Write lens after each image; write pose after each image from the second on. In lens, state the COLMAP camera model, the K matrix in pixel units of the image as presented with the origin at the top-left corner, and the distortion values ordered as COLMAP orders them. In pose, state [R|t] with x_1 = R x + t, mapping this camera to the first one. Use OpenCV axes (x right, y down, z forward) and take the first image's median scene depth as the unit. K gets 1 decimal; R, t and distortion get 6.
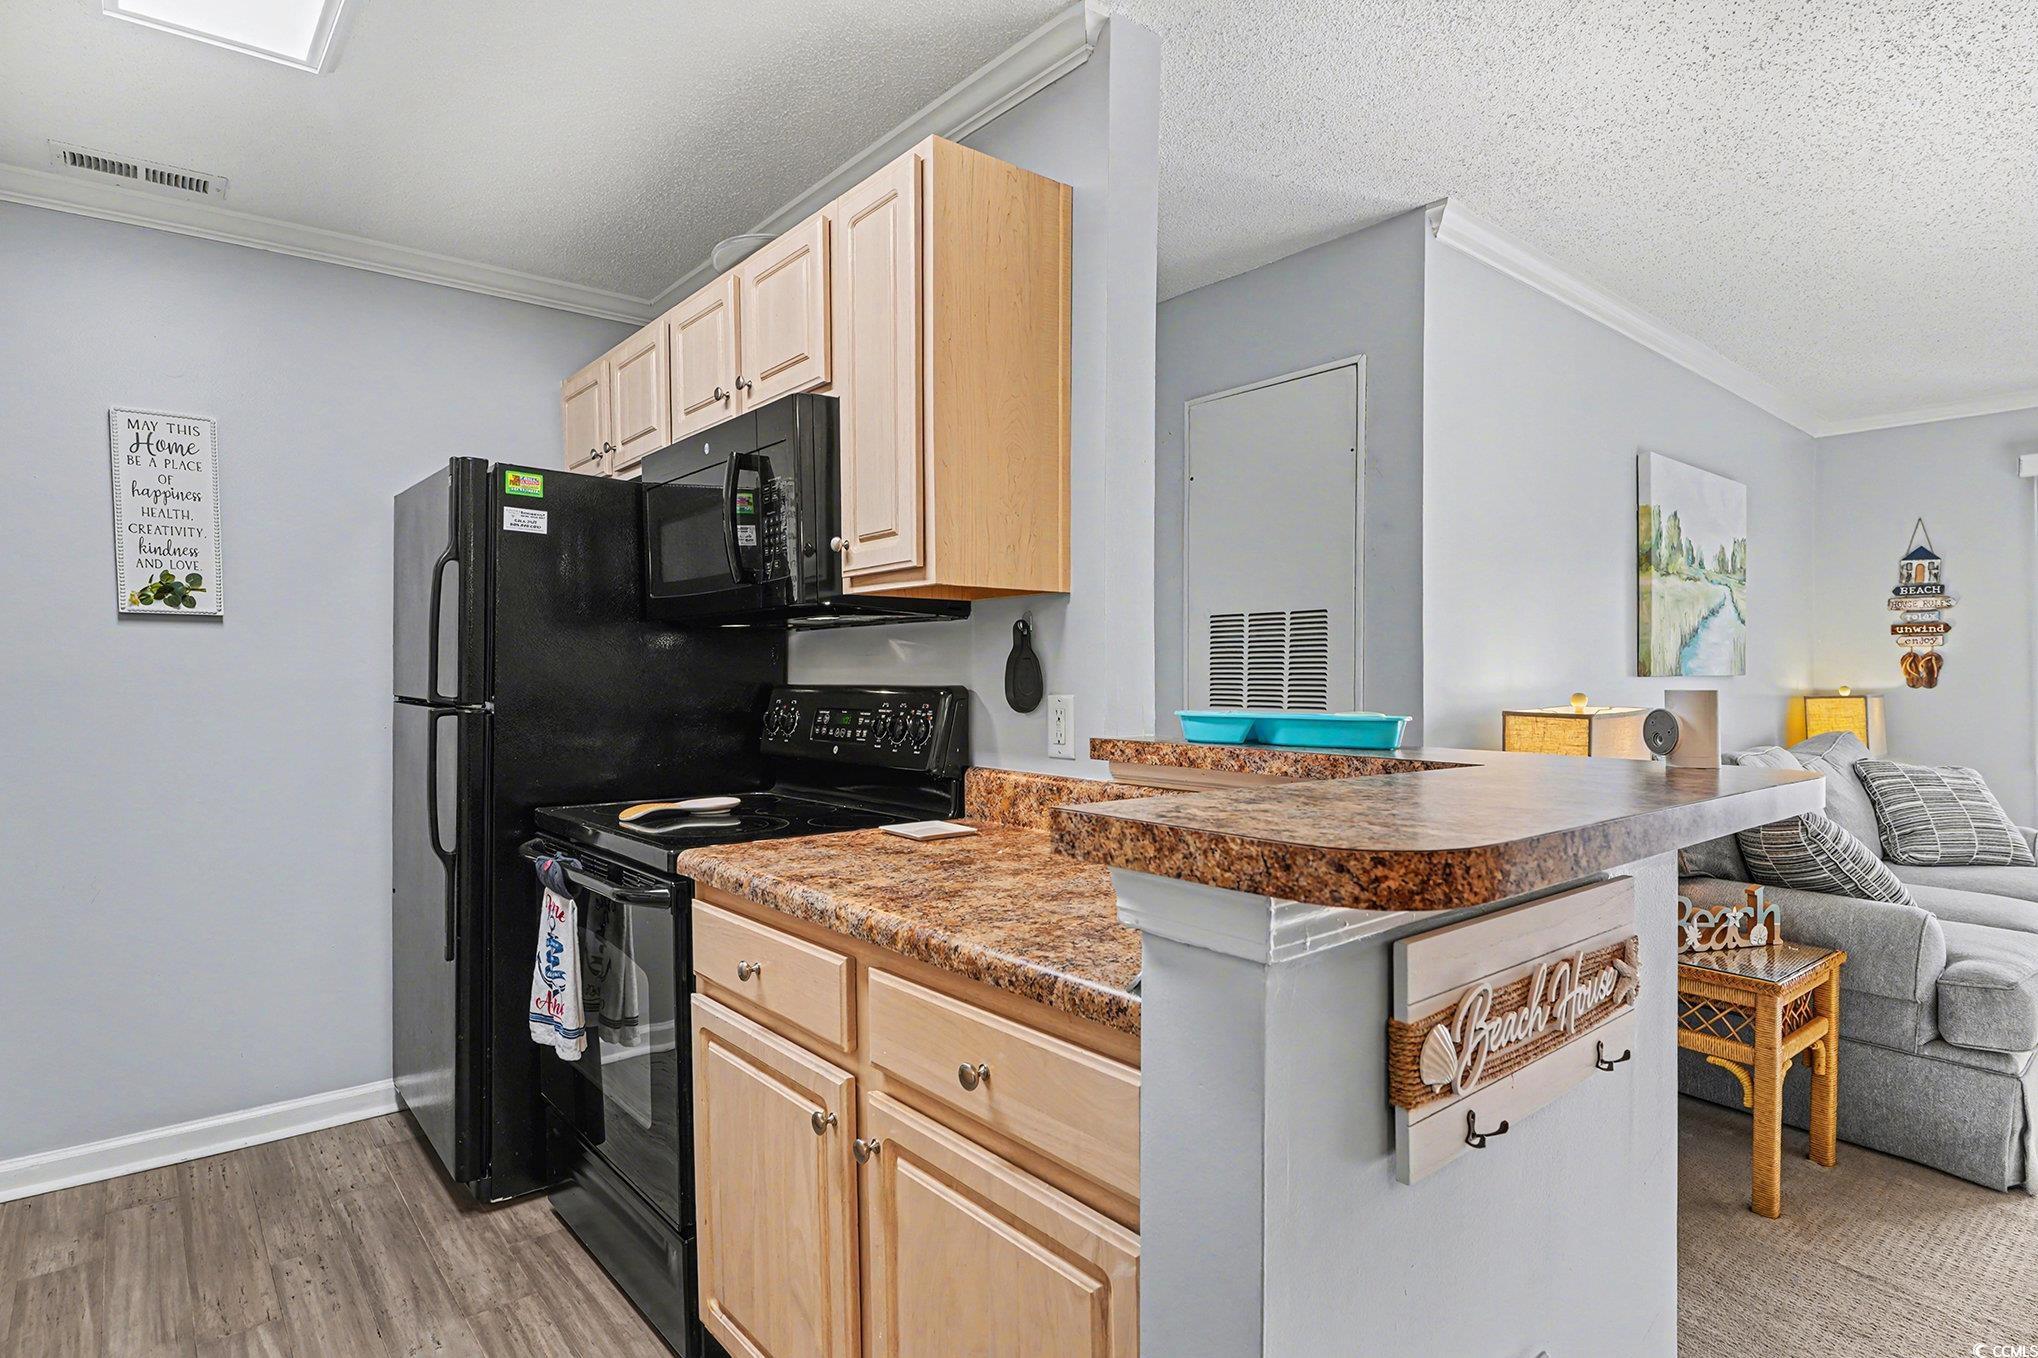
lens RADIAL K [[1053.6, 0, 1025.5], [0, 1053.6, 680.0], [0, 0, 1]] dist [-0.002866, -0.000894]
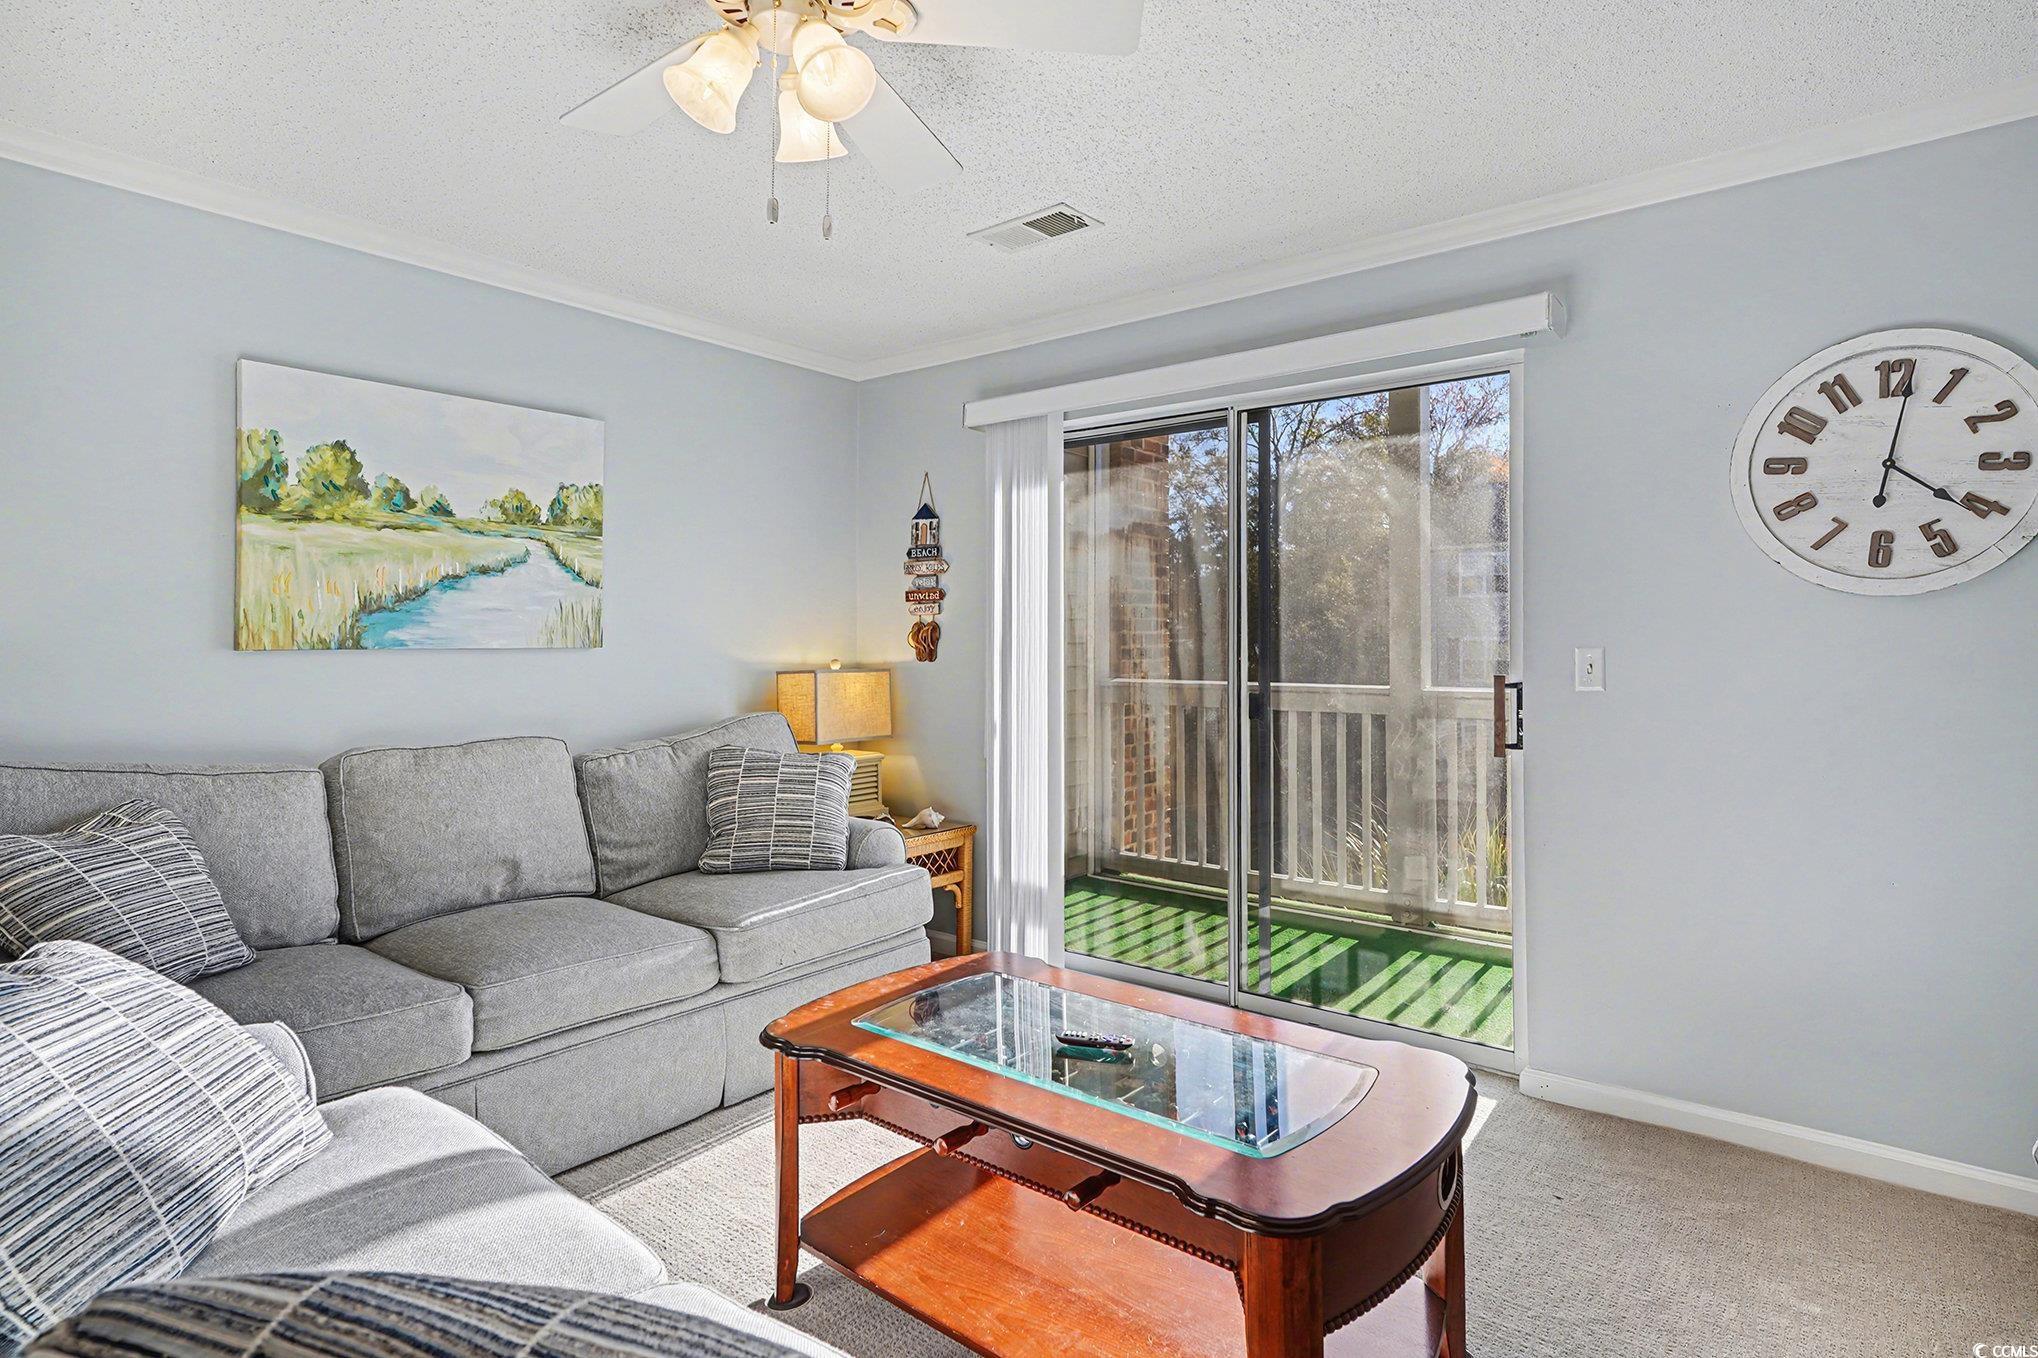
lens RADIAL K [[1053.6, 0, 1016.5], [0, 1053.6, 638.2], [0, 0, 1]] dist [-0.002866, -0.000894]
pose [[0.980470, -0.001161, 0.196664, 0.752718], [0.005004, 0.999806, -0.019047, 0.005251], [-0.196604, 0.019660, 0.980286, 0.103306]]
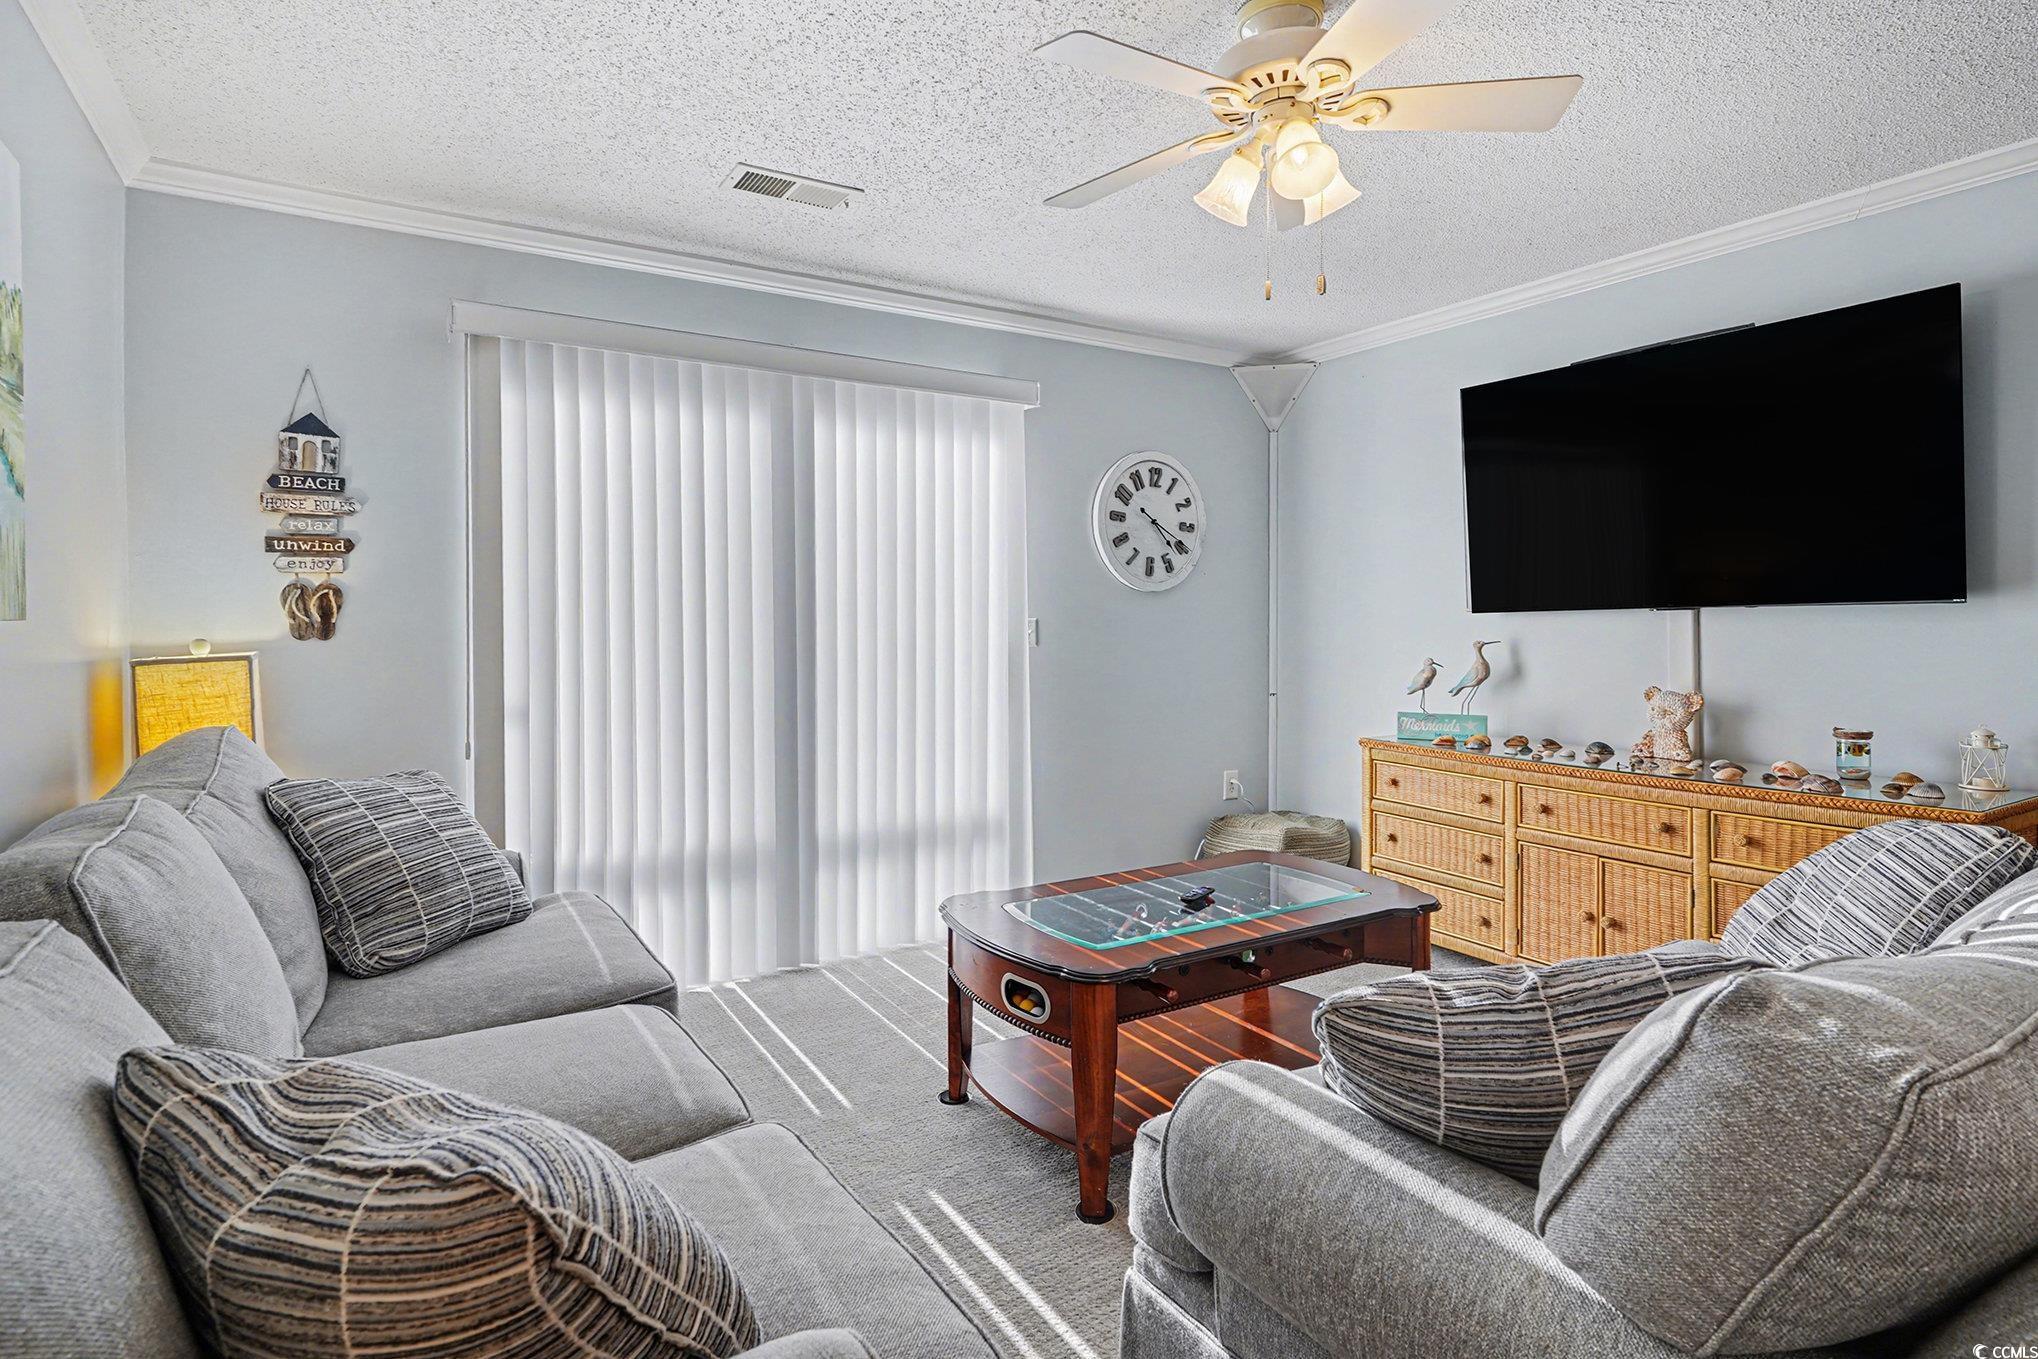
lens RADIAL K [[1053.6, 0, 1033.8], [0, 1053.6, 615.5], [0, 0, 1]] dist [-0.002866, -0.000894]
pose [[0.145939, -0.000119, 0.989294, 0.295879], [0.011567, 0.999932, -0.001586, -0.000705], [-0.989226, 0.011675, 0.145931, 0.484523]]
